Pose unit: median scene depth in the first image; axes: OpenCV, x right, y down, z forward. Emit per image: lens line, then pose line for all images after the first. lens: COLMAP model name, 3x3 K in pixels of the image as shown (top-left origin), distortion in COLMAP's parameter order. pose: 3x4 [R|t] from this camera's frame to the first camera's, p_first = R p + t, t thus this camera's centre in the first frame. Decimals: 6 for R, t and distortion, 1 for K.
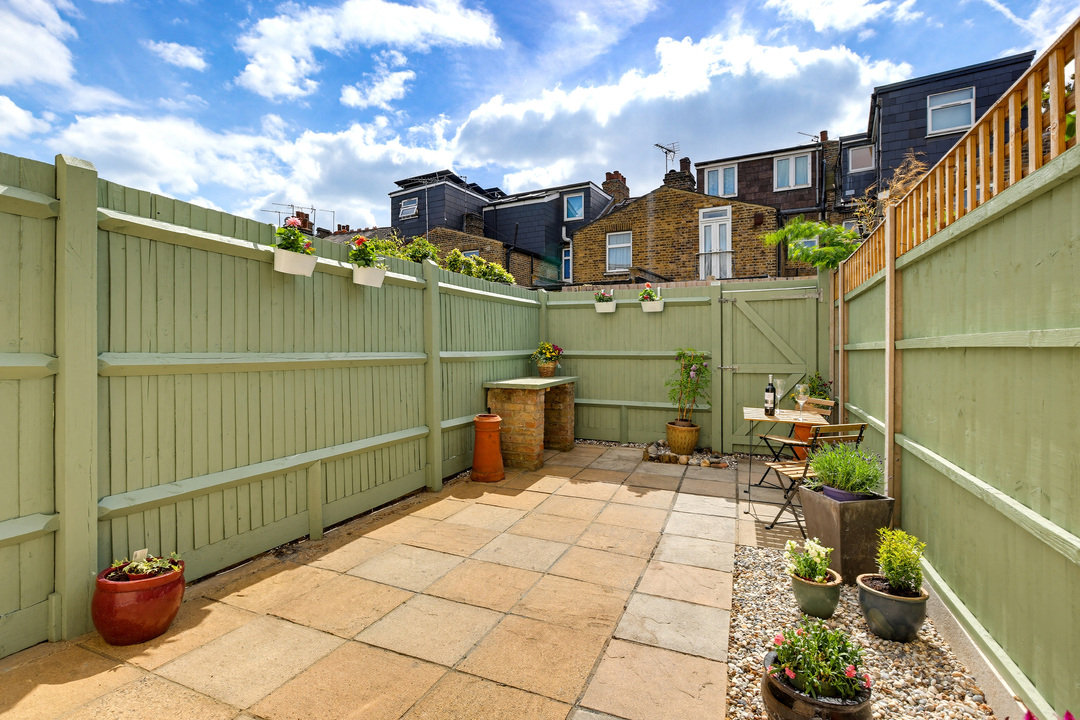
lens RADIAL K [[498.7, 0, 527.8], [0, 498.7, 346.5], [0, 0, 1]] dist [-0.045363, 0.026368]
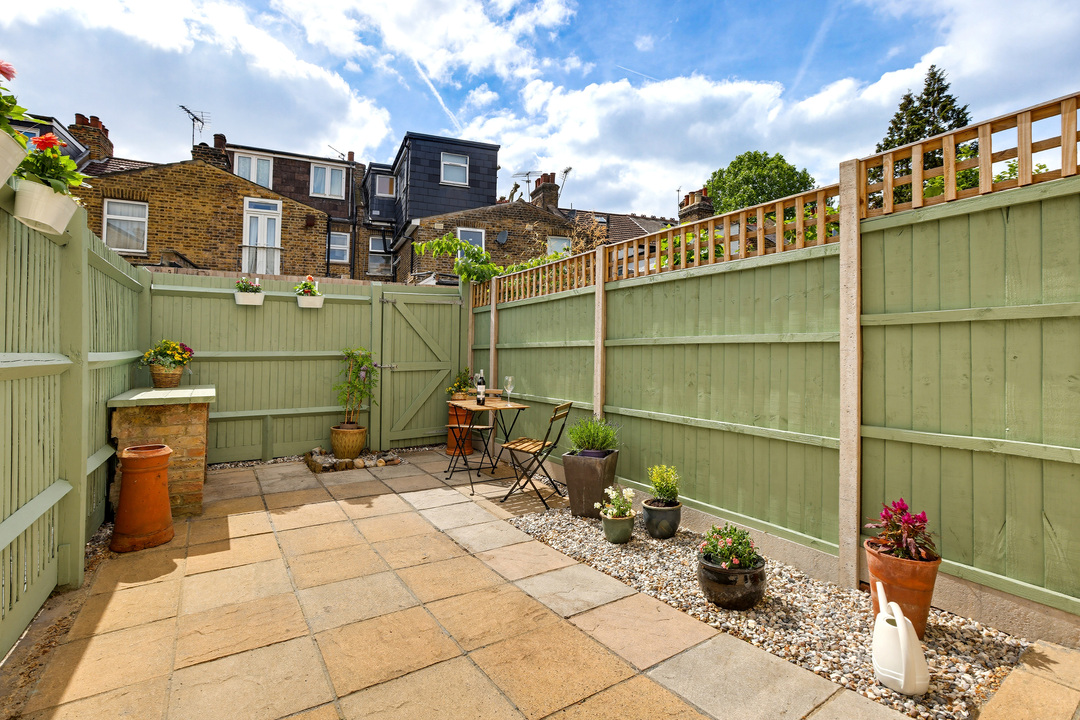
lens RADIAL K [[498.7, 0, 527.8], [0, 498.7, 346.5], [0, 0, 1]] dist [-0.045363, 0.026368]
pose [[0.576528, 0.001991, 0.817075, -0.270454], [0.001736, 0.999992, -0.003661, 0.004966], [-0.817075, 0.003530, 0.576520, 0.168178]]
